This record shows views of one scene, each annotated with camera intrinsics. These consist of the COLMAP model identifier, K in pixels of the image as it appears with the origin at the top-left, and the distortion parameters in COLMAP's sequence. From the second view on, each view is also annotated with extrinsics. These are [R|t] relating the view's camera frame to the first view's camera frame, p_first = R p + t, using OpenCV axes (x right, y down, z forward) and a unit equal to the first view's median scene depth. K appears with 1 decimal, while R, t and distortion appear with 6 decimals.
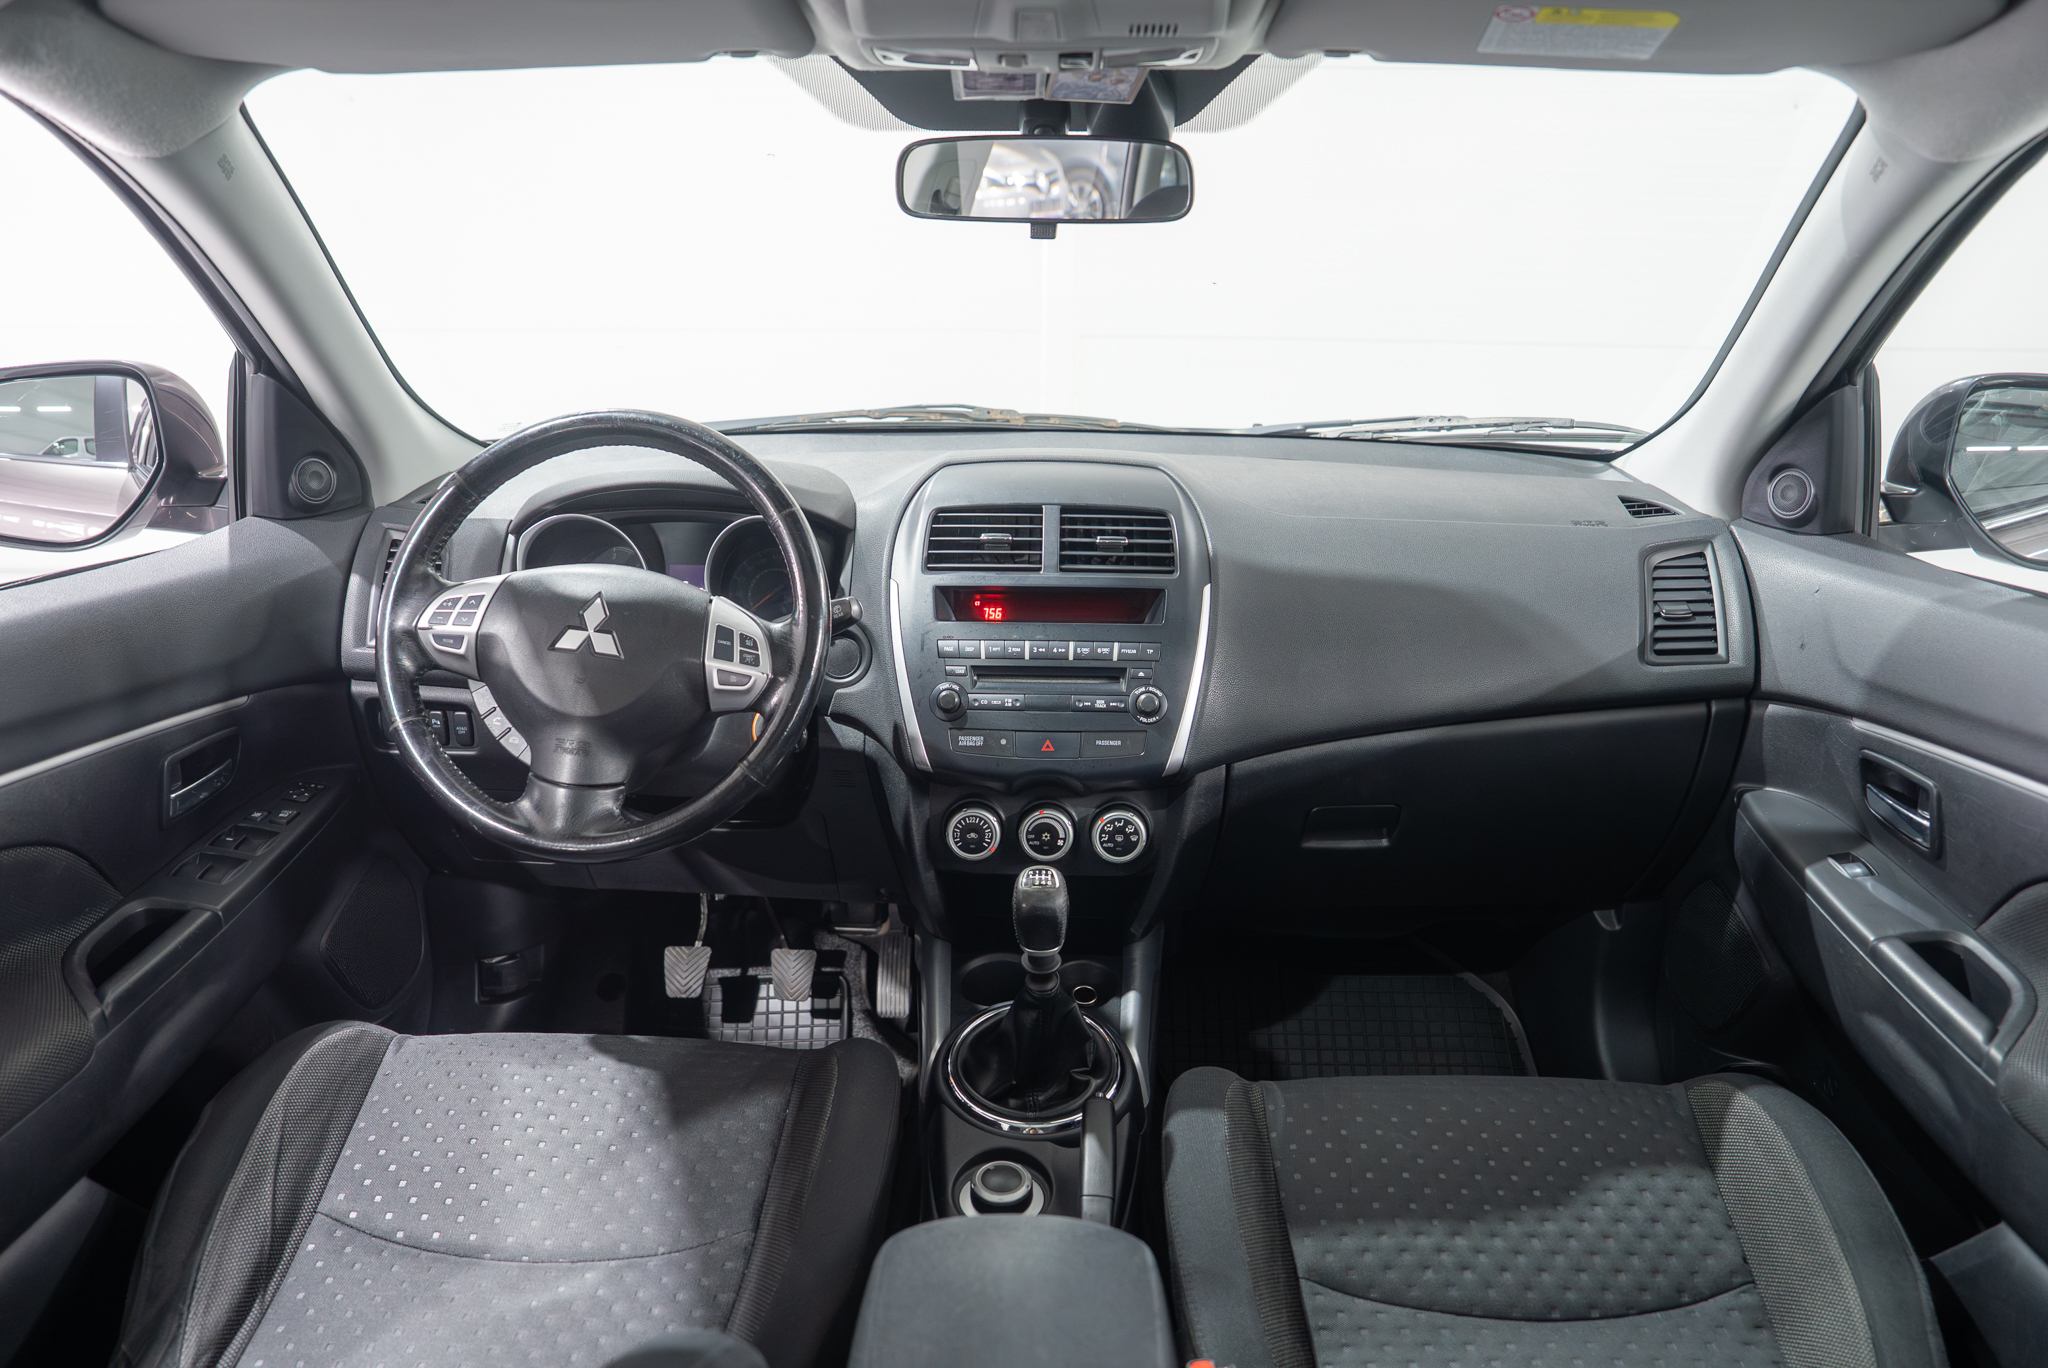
lens RADIAL K [[1400.6, 0, 1023.8], [0, 1400.6, 682.1], [0, 0, 1]] dist [-0.004430, -0.000990]
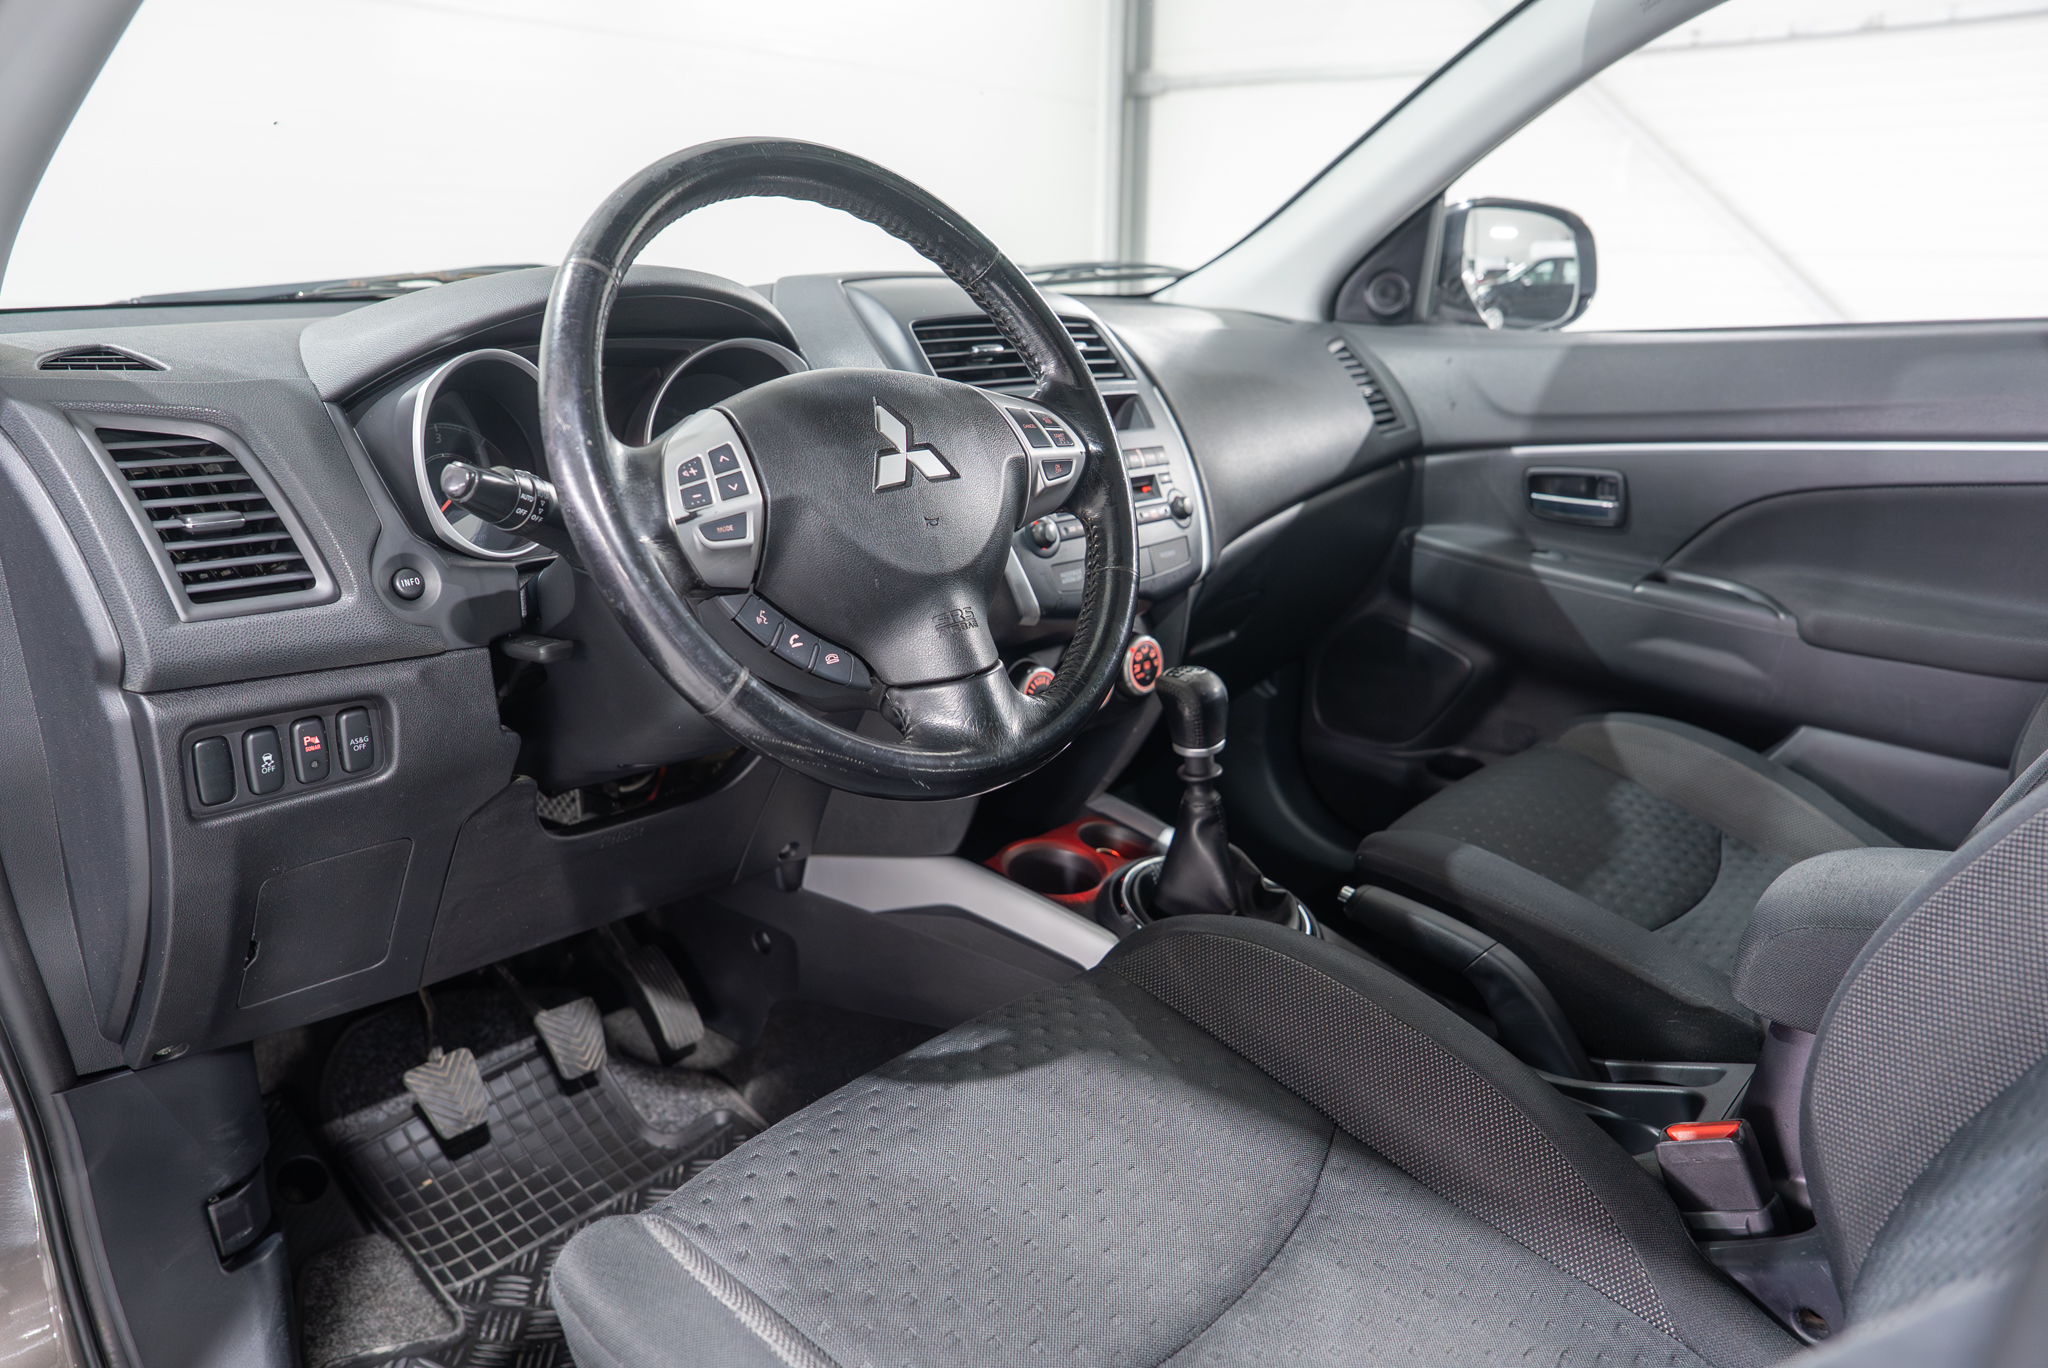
lens RADIAL K [[1400.6, 0, 1024.4], [0, 1400.6, 686.1], [0, 0, 1]] dist [-0.004430, -0.000990]
pose [[0.661642, -0.216310, 0.717942, -0.657552], [0.212969, 0.972265, 0.096667, 0.017242], [-0.718940, 0.088940, 0.689358, 0.417140]]
